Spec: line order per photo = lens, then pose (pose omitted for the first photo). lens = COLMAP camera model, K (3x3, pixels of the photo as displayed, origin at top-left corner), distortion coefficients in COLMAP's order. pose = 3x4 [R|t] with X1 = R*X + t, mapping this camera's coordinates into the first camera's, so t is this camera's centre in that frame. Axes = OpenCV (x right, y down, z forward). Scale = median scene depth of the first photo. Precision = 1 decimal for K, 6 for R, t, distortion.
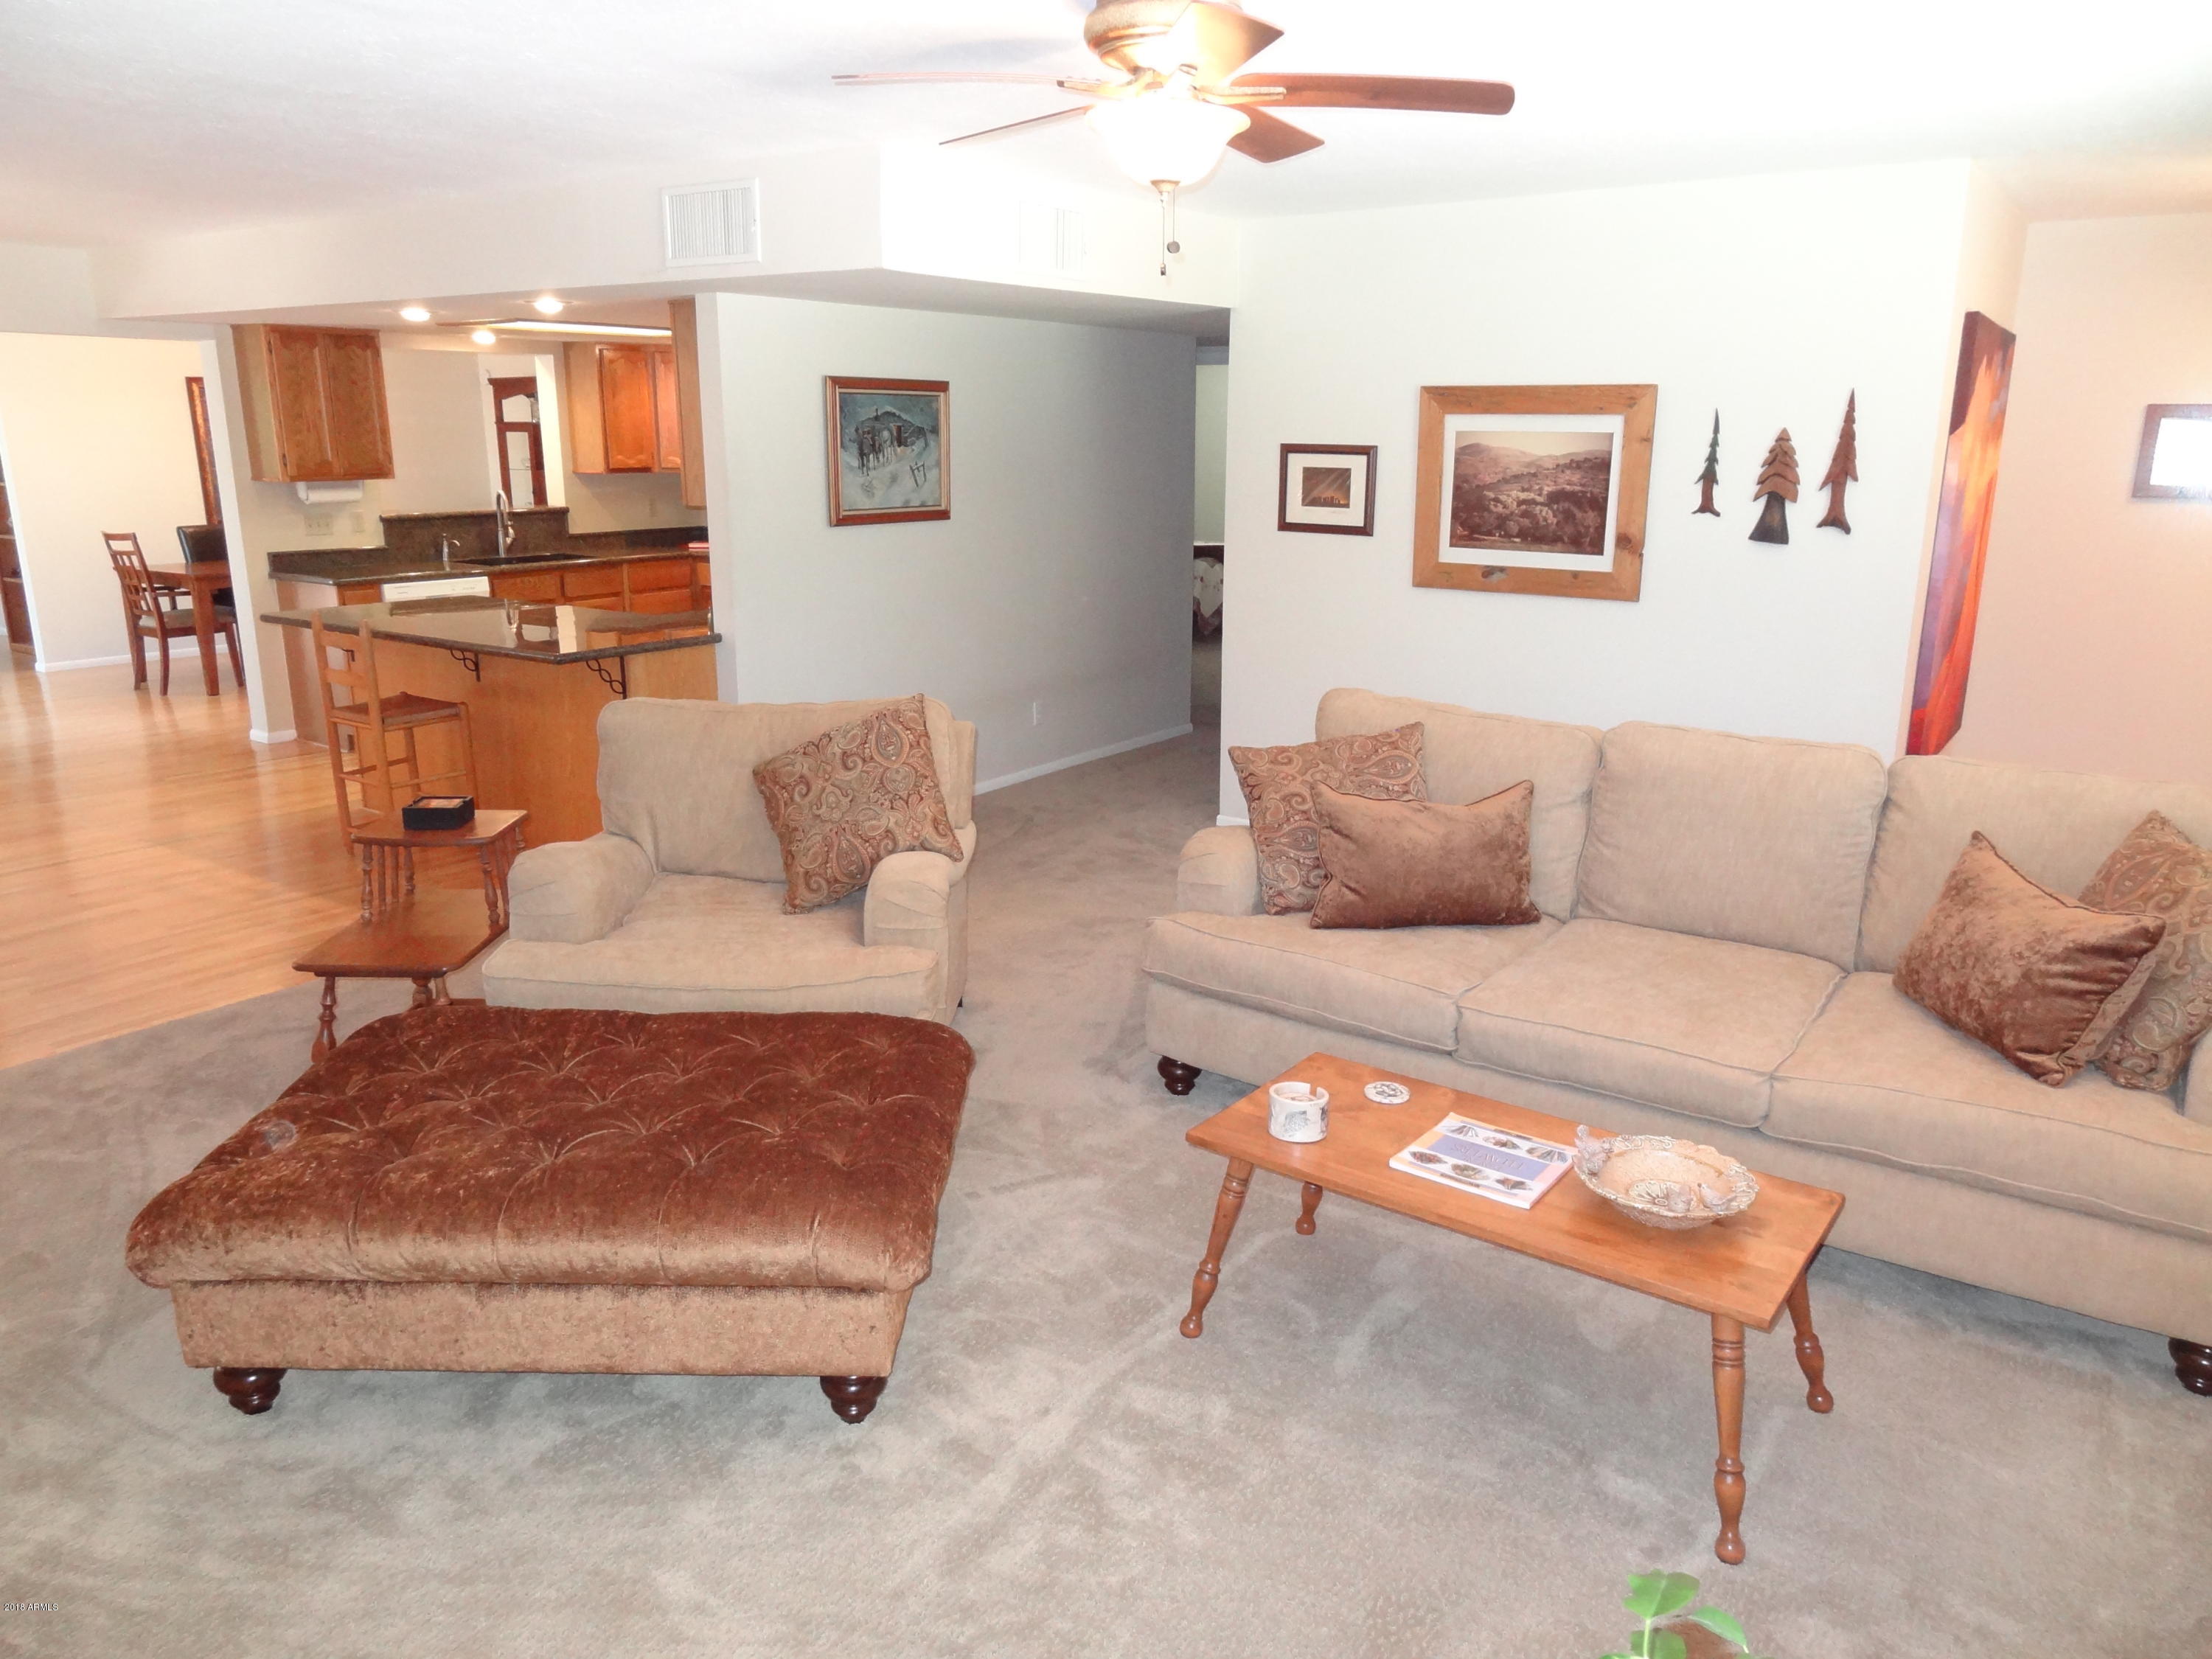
lens RADIAL K [[1546.2, 0, 1105.4], [0, 1546.2, 820.6], [0, 0, 1]] dist [-0.001234, 0.009562]
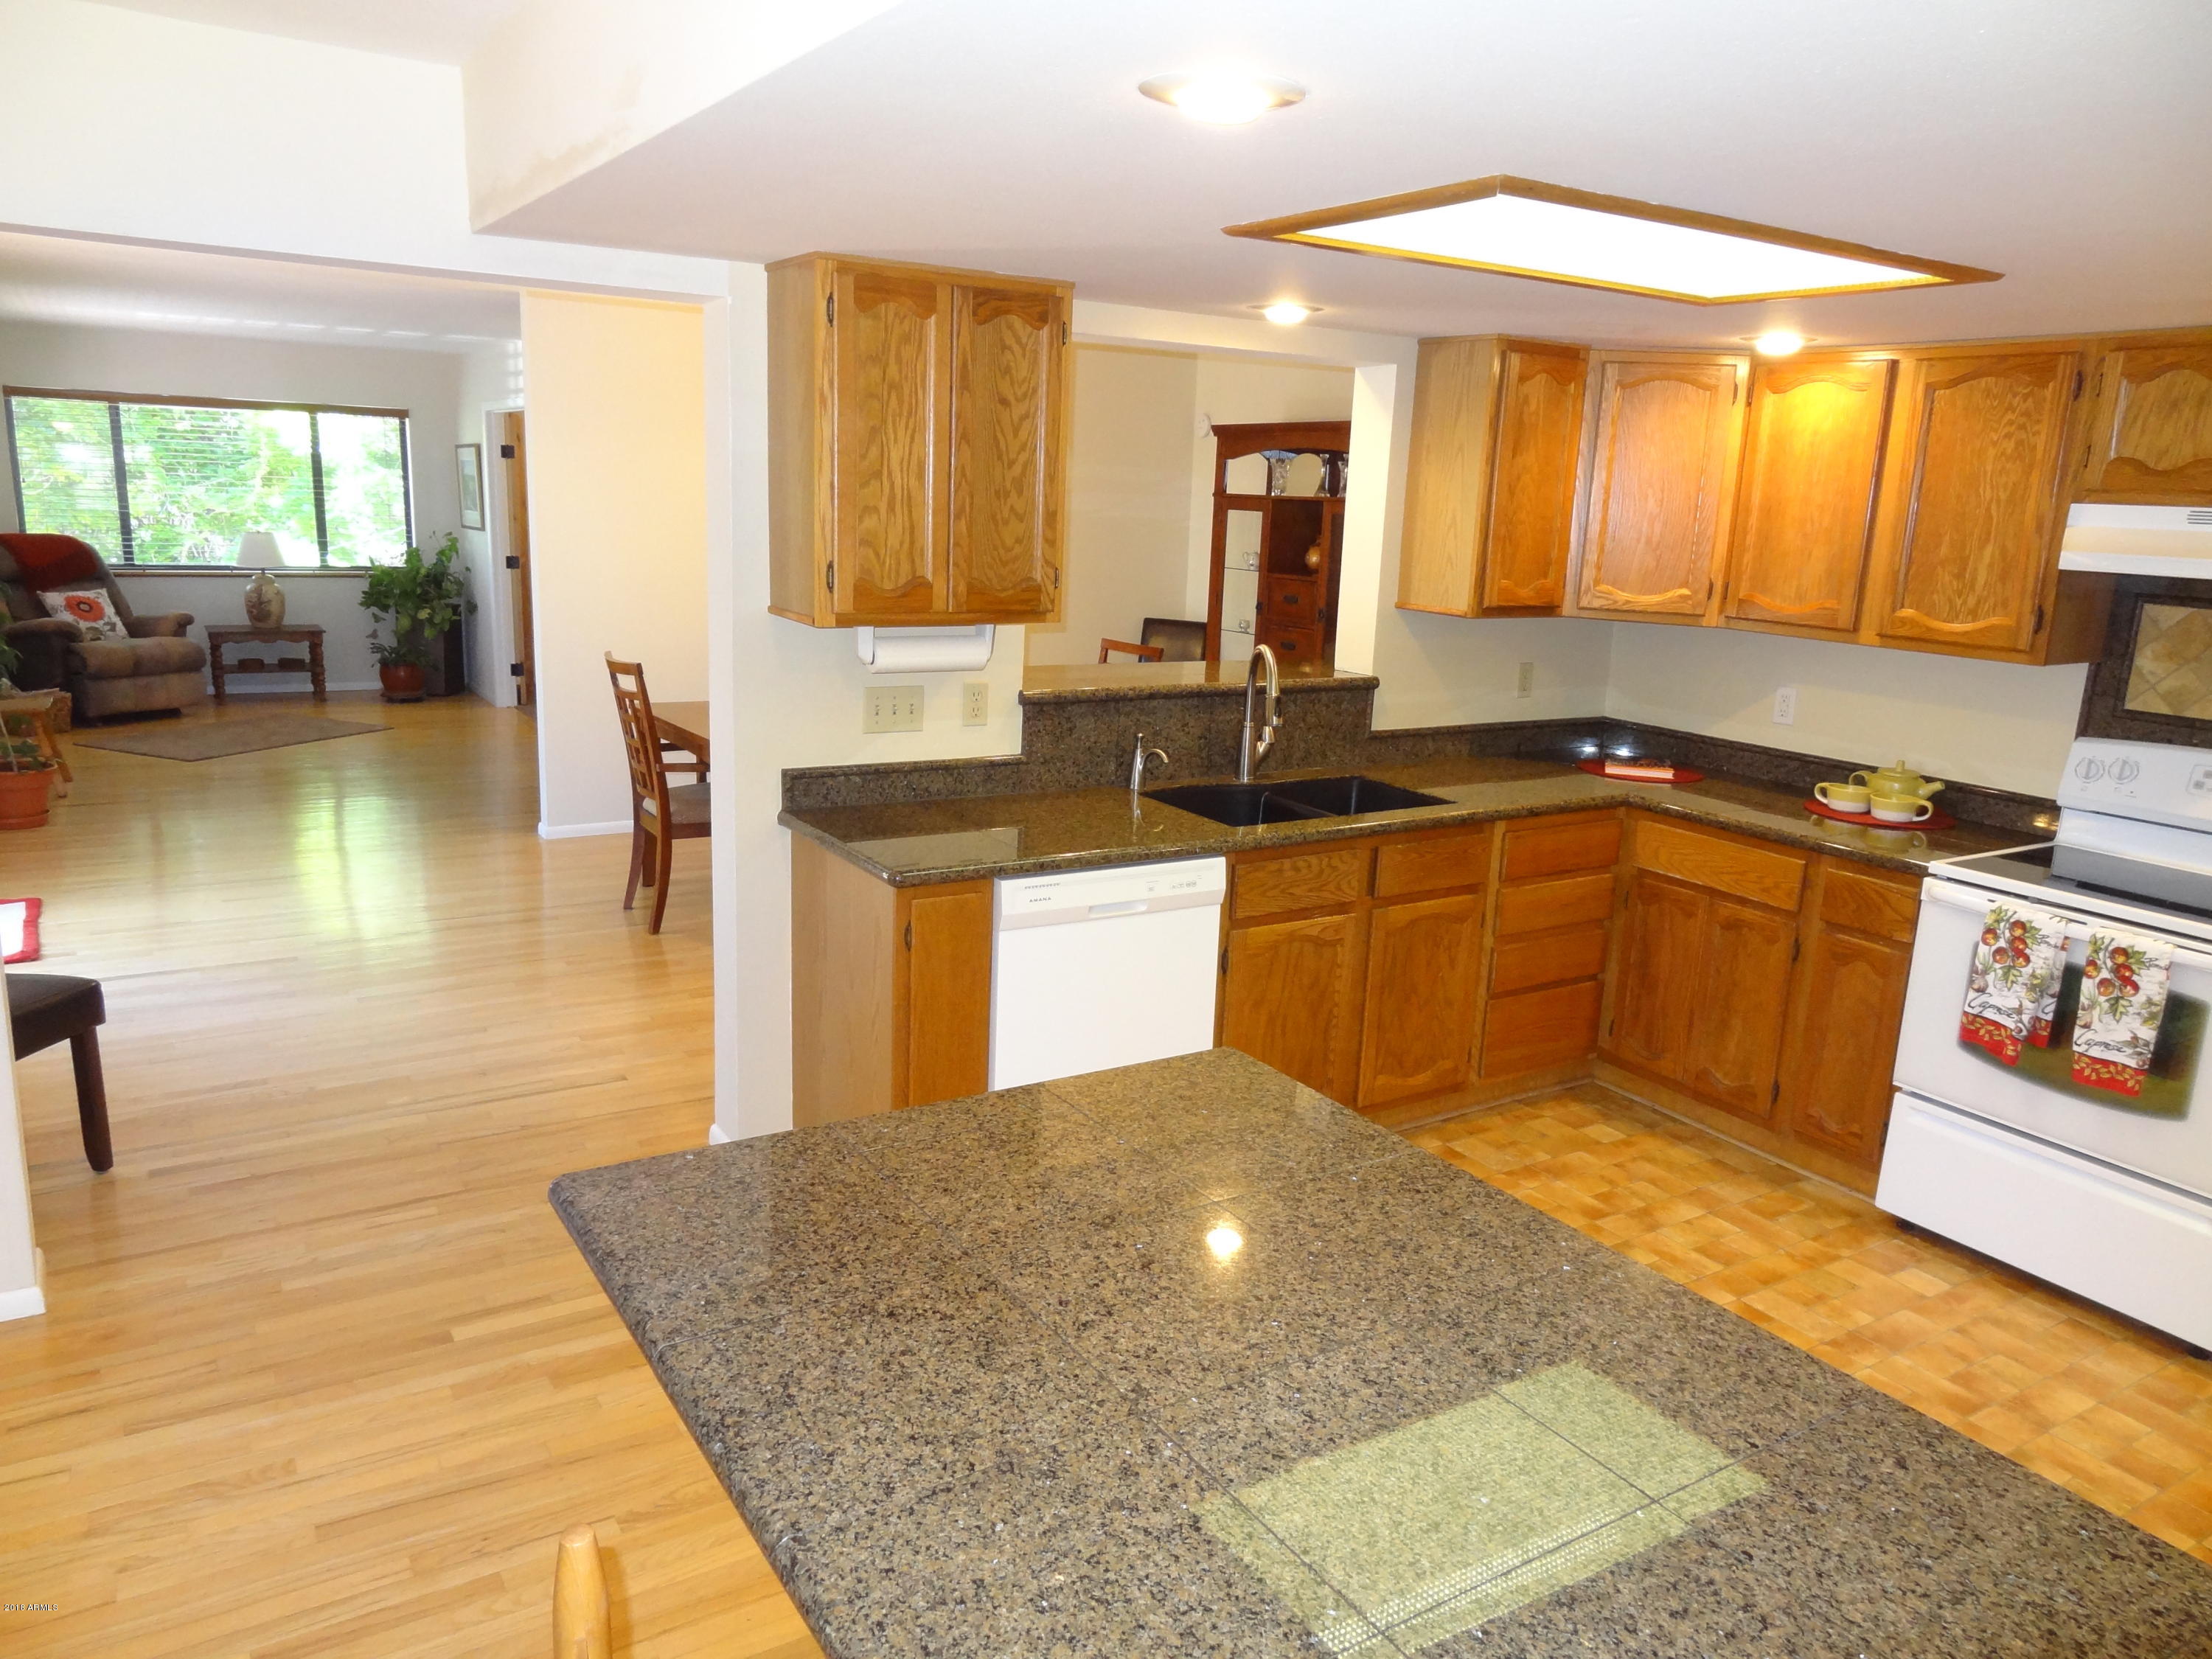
lens RADIAL K [[1546.2, 0, 1104.2], [0, 1546.2, 826.1], [0, 0, 1]] dist [-0.001234, 0.009562]
pose [[0.924155, 0.114301, -0.364517, -0.353316], [-0.129236, 0.991472, -0.016756, -0.198358], [0.359494, 0.062594, 0.931046, 0.752856]]
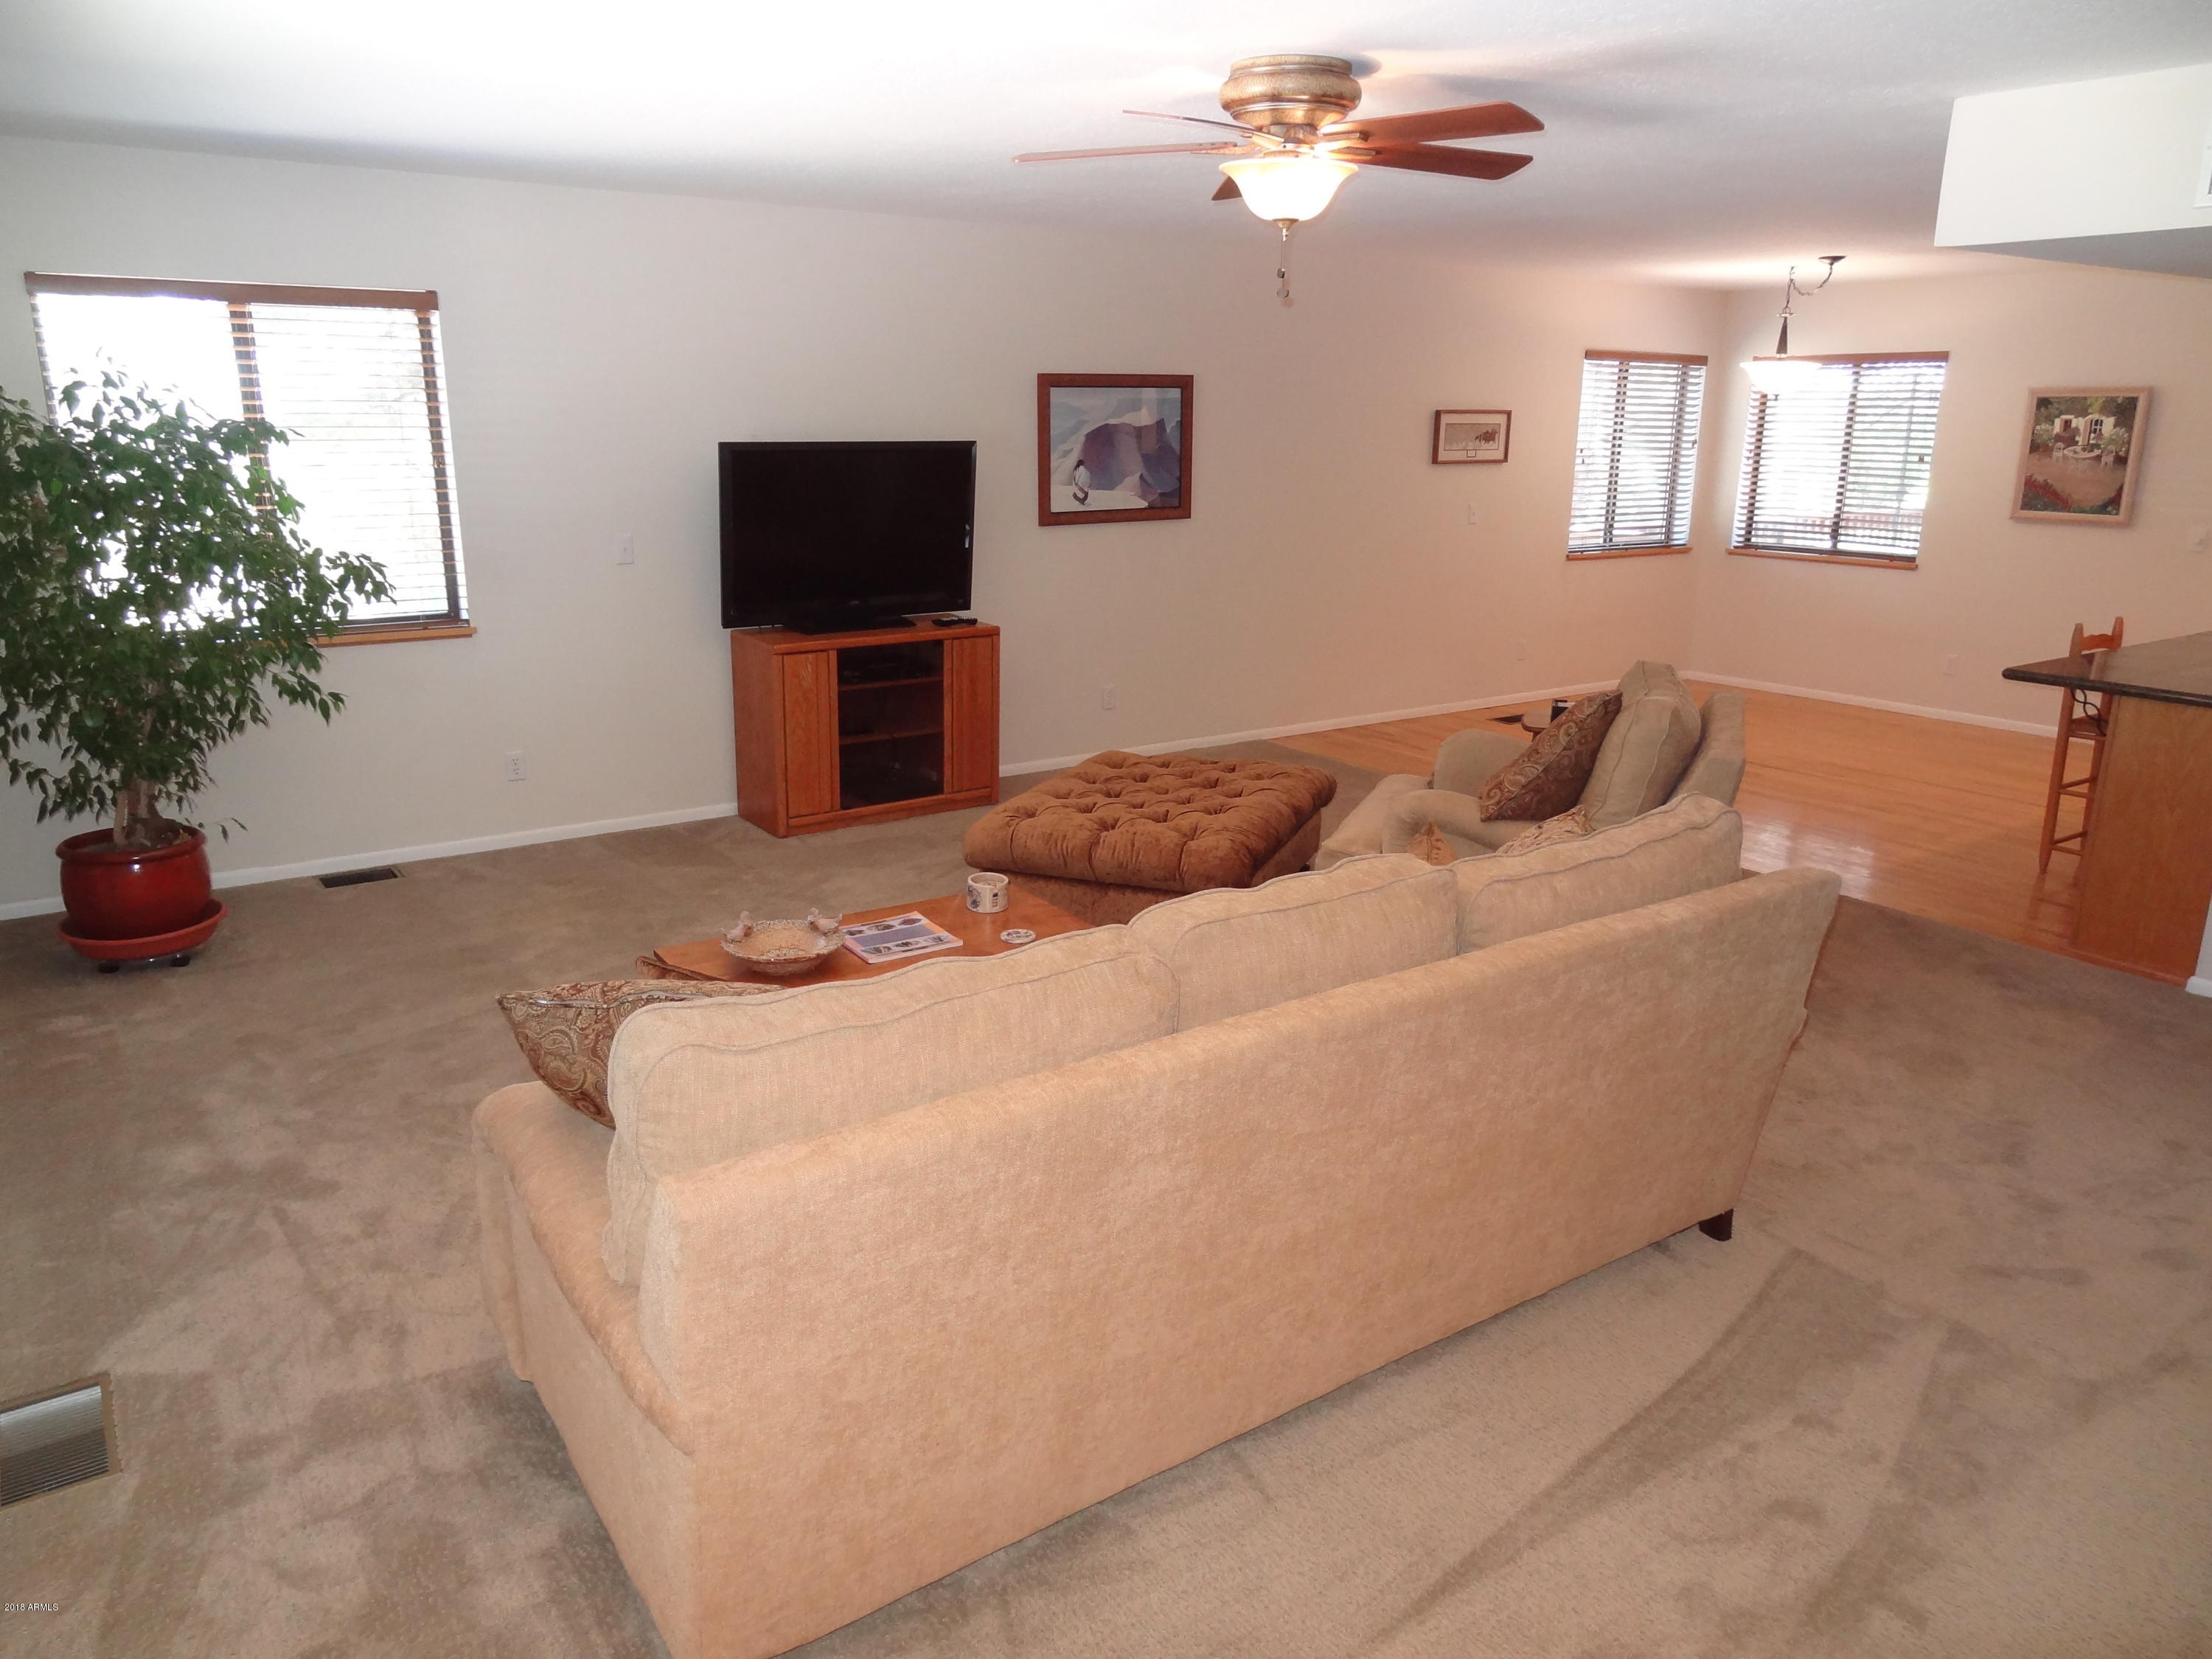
lens RADIAL K [[1546.2, 0, 1113.4], [0, 1546.2, 835.6], [0, 0, 1]] dist [-0.001234, 0.009562]
pose [[-0.316281, 0.243973, -0.916757, 0.590278], [-0.246326, 0.912100, 0.327716, -0.153400], [0.916128, 0.329471, -0.228383, 0.598472]]
